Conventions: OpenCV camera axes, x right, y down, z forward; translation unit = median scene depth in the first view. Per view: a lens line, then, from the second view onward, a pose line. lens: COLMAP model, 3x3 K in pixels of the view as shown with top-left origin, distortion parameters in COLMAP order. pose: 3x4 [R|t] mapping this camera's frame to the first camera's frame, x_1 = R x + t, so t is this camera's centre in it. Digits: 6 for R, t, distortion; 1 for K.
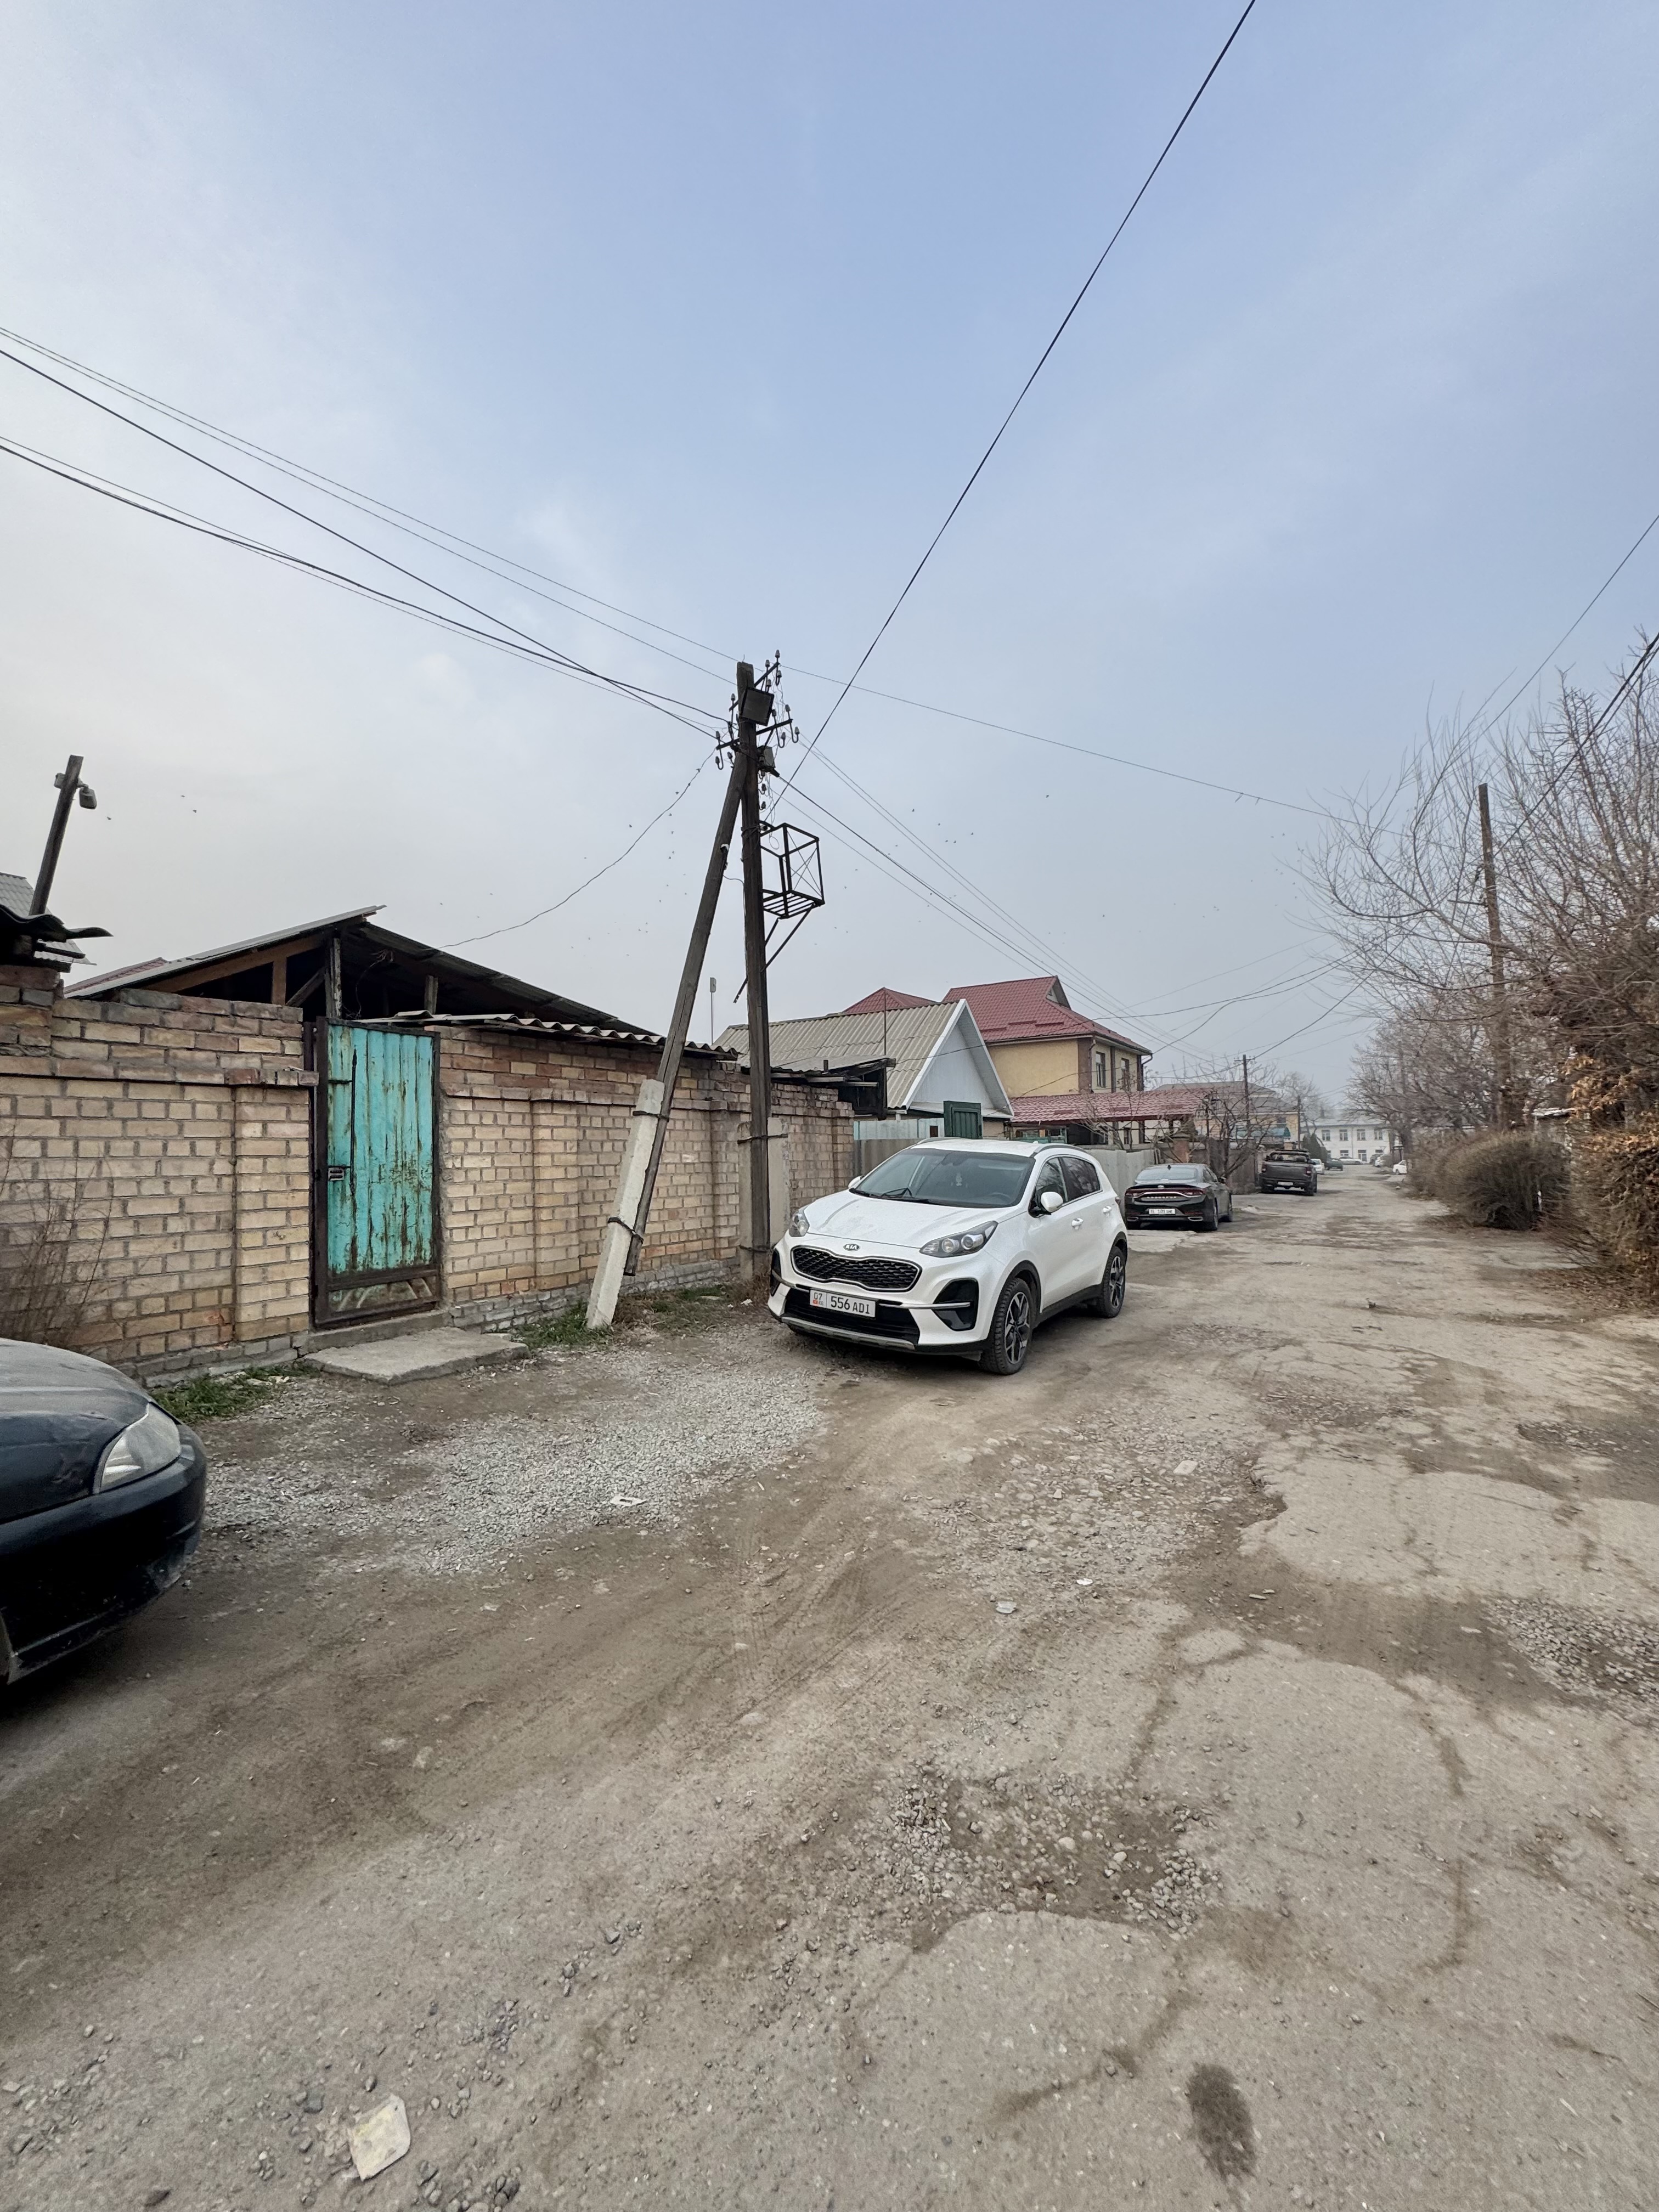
lens RADIAL K [[878.4, 0, 826.4], [0, 878.4, 1106.2], [0, 0, 1]] dist [-0.004075, 0.000569]
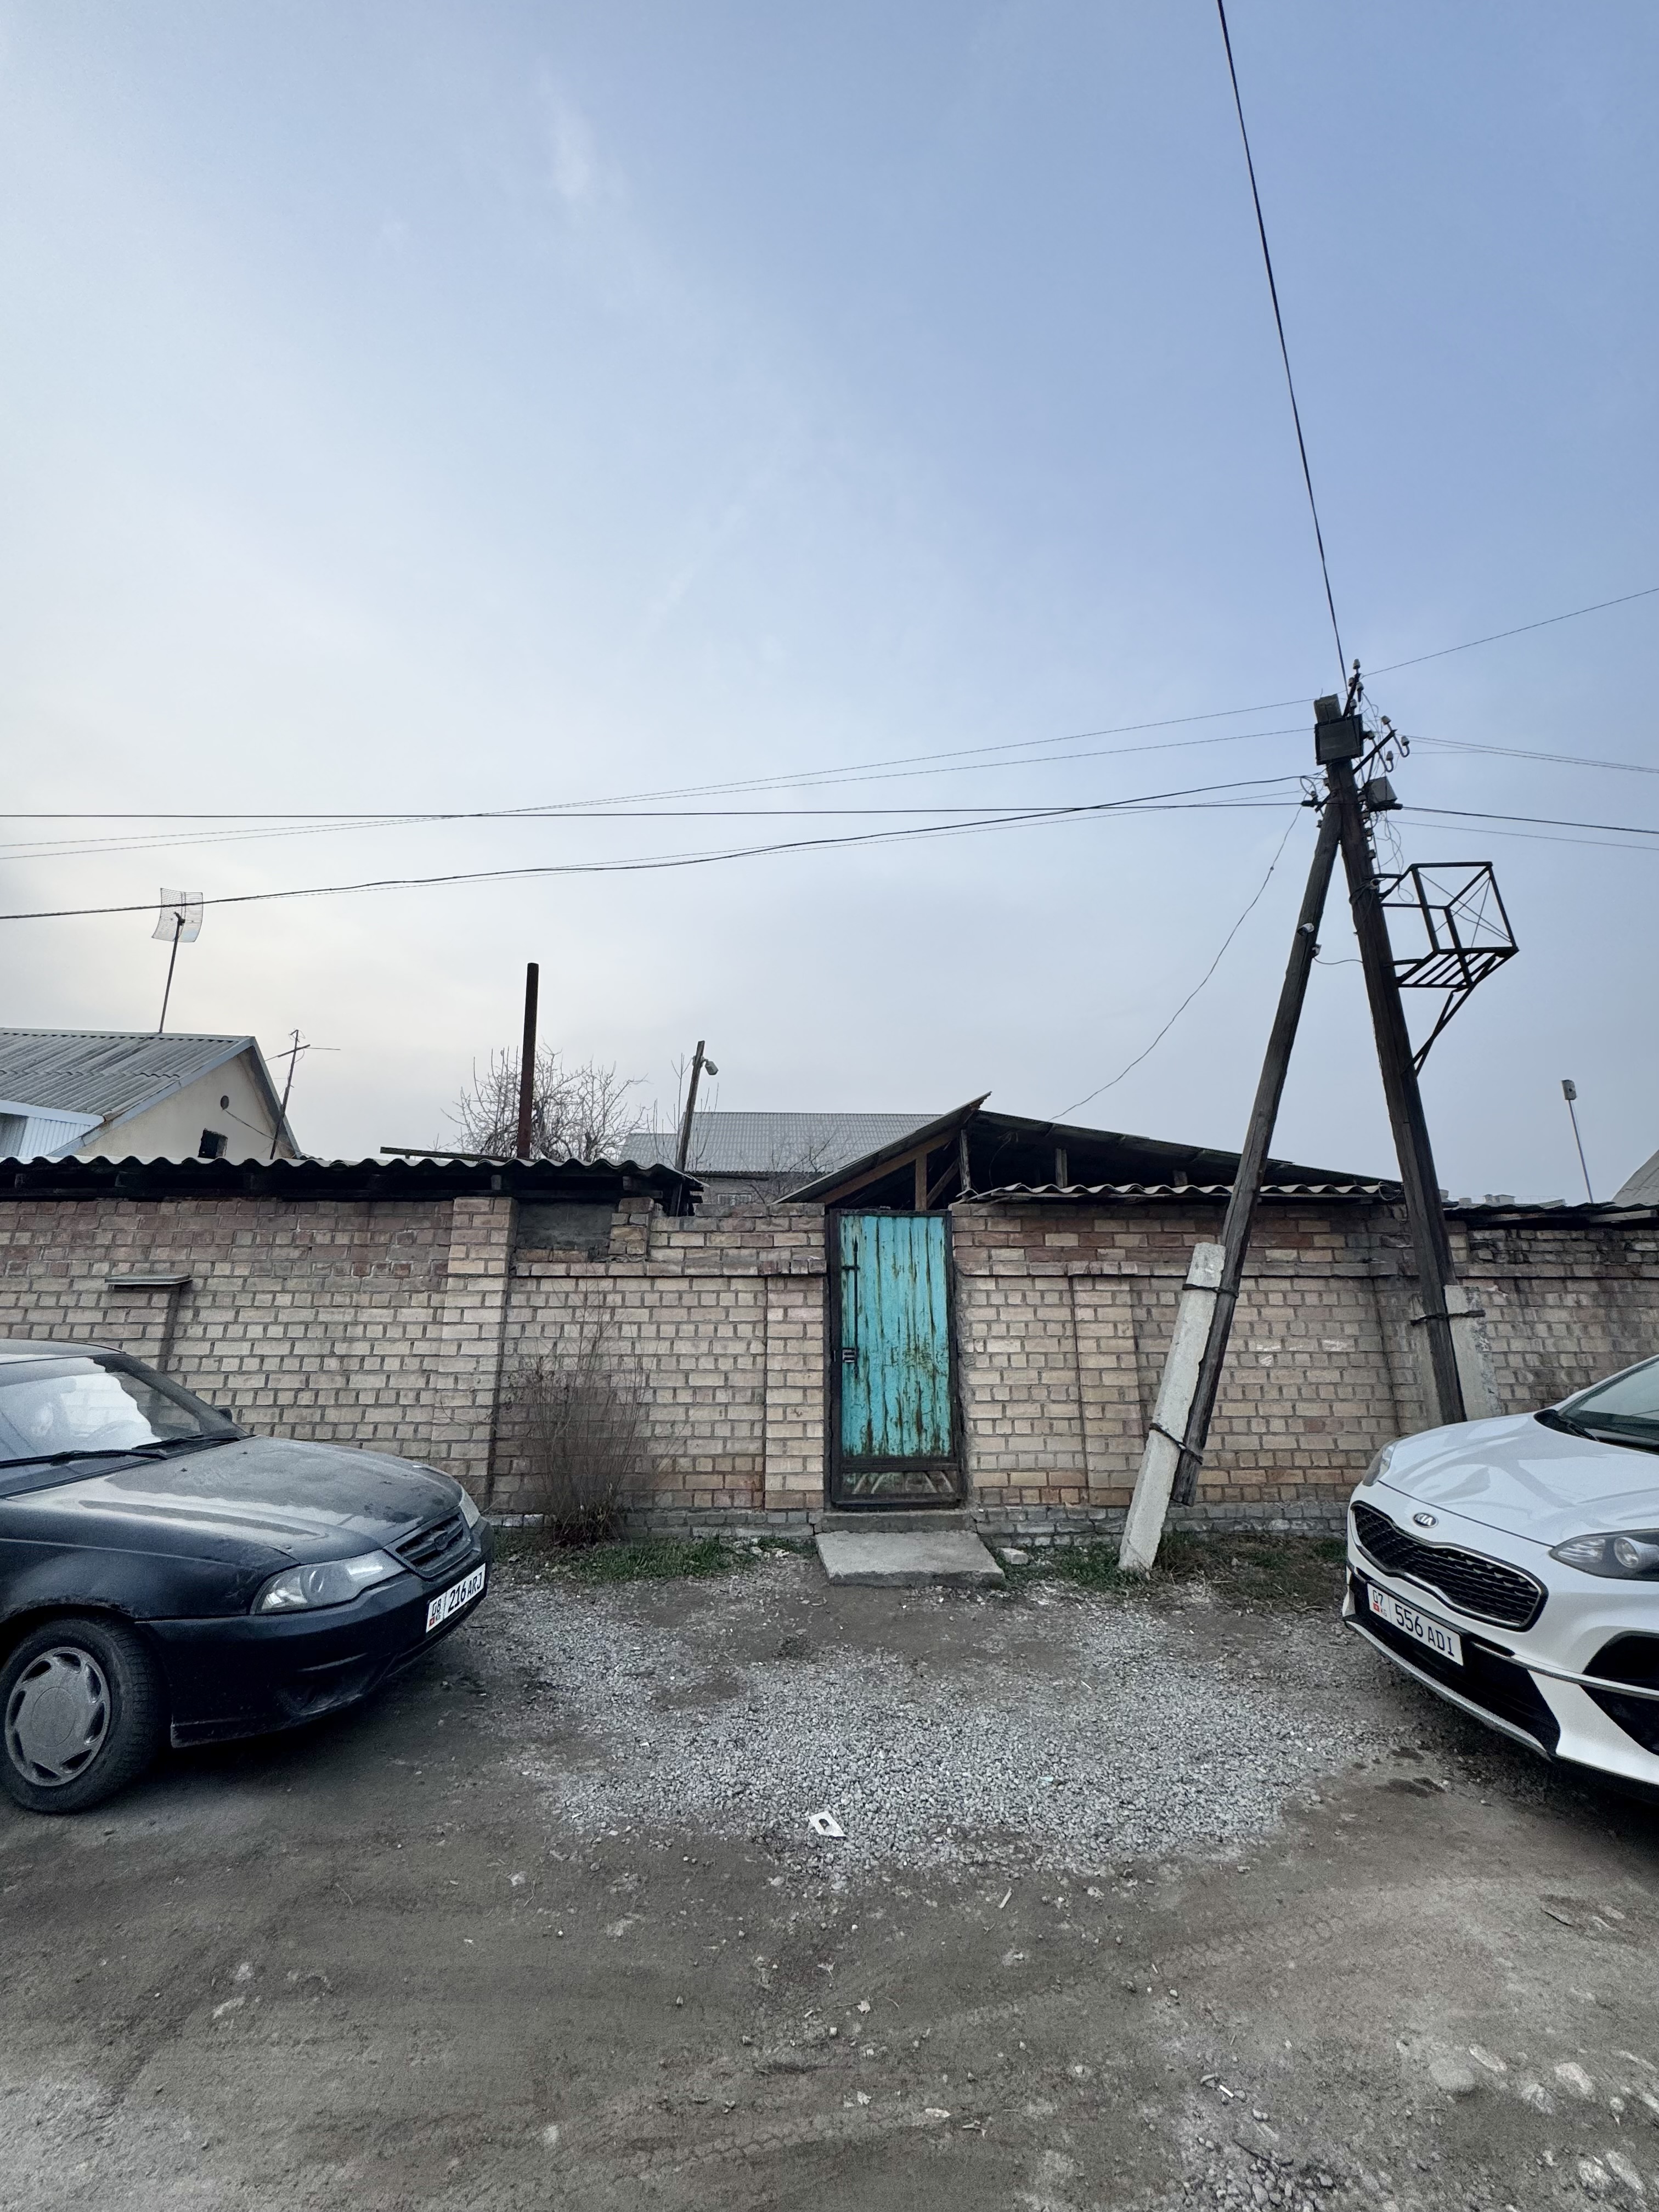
lens RADIAL K [[878.4, 0, 828.1], [0, 878.4, 1105.7], [0, 0, 1]] dist [-0.004075, 0.000569]
pose [[0.571317, -0.189590, -0.798532, 0.321079], [0.036707, 0.977882, -0.205909, -0.001186], [0.819908, 0.088327, 0.565640, 0.335783]]
